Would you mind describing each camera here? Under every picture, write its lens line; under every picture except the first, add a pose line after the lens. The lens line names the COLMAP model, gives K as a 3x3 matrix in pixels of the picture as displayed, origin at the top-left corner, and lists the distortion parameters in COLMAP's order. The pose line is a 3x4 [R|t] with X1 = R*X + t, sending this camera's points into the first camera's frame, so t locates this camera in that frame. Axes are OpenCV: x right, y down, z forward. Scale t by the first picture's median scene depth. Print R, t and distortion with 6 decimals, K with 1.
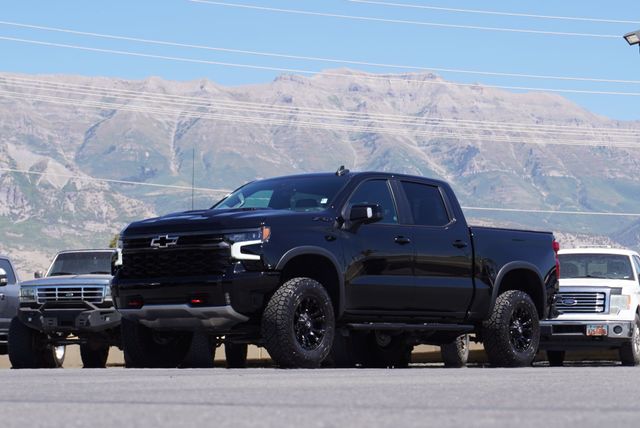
lens RADIAL K [[1925.7, 0, 318.8], [0, 1925.7, 214.0], [0, 0, 1]] dist [0.065058, 0.000000]
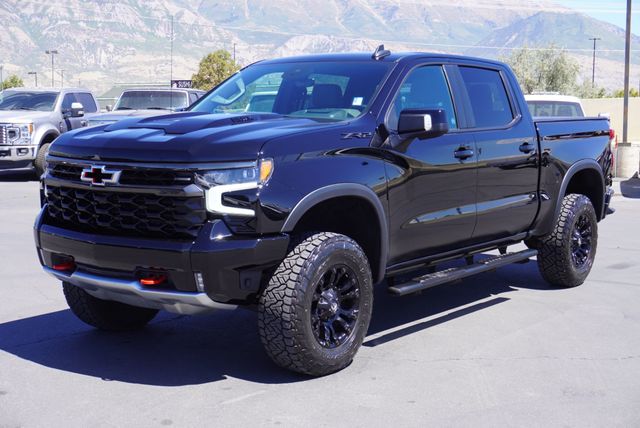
lens RADIAL K [[913.7, 0, 314.0], [0, 913.7, 210.4], [0, 0, 1]] dist [0.018960, 0.000000]
pose [[0.999906, 0.013598, -0.001991, -0.011525], [-0.012995, 0.982656, 0.184982, -0.028716], [0.004472, -0.184939, 0.982740, 0.699636]]
